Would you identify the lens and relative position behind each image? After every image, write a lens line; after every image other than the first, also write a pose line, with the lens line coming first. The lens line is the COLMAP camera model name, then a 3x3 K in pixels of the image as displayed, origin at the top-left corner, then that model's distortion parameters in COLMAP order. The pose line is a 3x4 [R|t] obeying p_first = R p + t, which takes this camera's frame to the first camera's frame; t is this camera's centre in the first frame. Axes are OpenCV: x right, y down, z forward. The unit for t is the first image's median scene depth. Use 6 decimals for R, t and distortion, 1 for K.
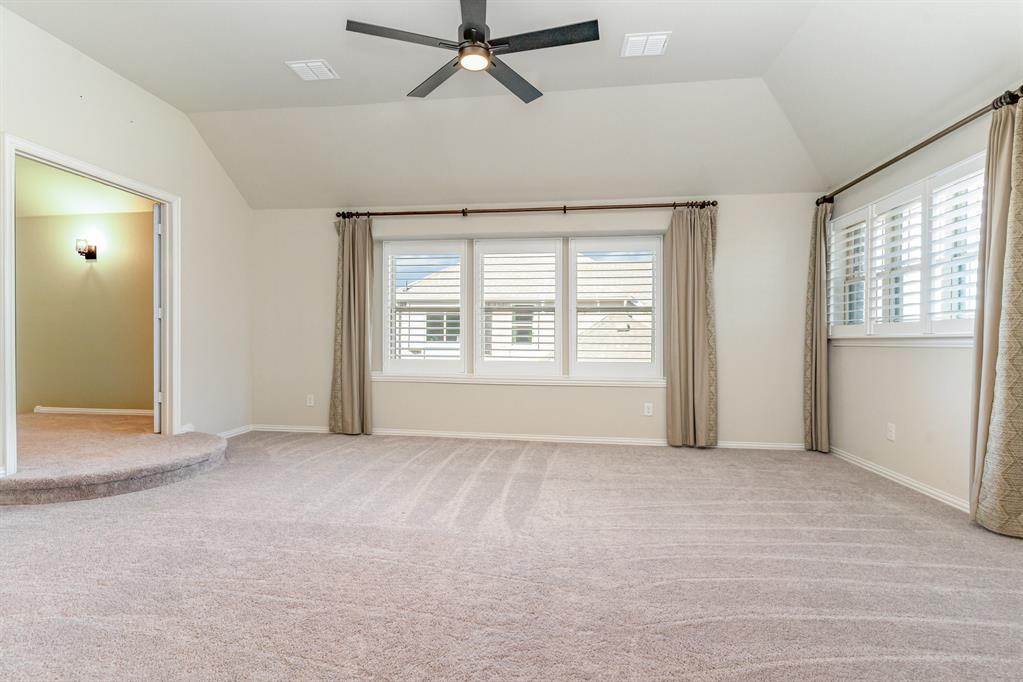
lens RADIAL K [[494.4, 0, 509.0], [0, 494.4, 342.7], [0, 0, 1]] dist [0.004080, -0.001305]
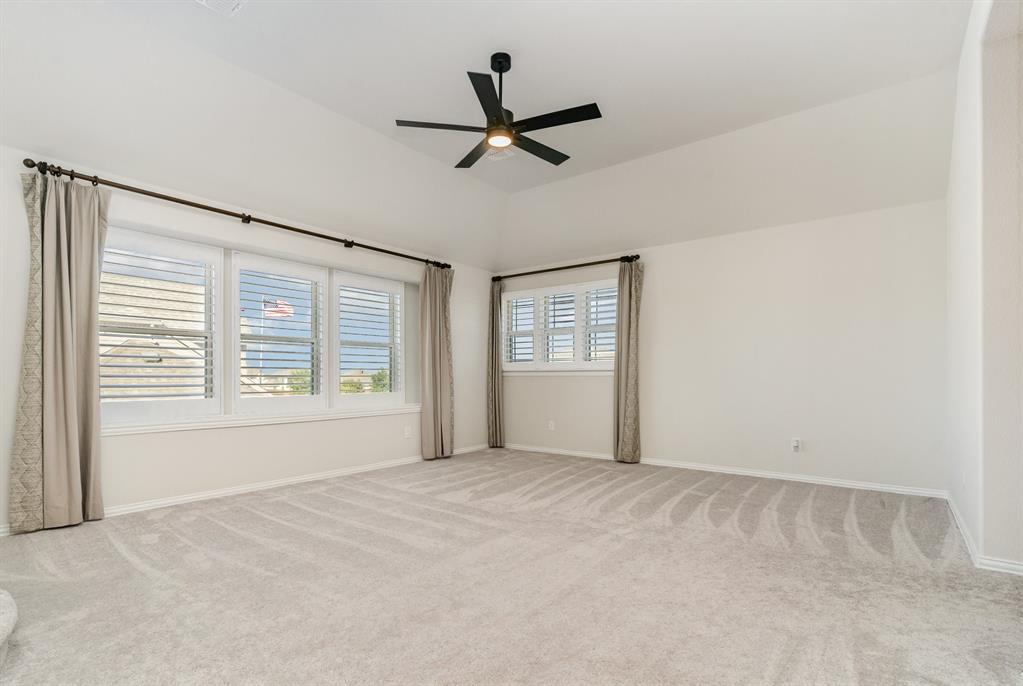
lens RADIAL K [[494.4, 0, 512.8], [0, 494.4, 374.4], [0, 0, 1]] dist [0.004080, -0.001305]
pose [[0.493612, -0.006844, 0.869655, -0.627337], [0.007038, 0.999968, 0.003874, -0.004425], [-0.869654, 0.004208, 0.493644, 0.221239]]
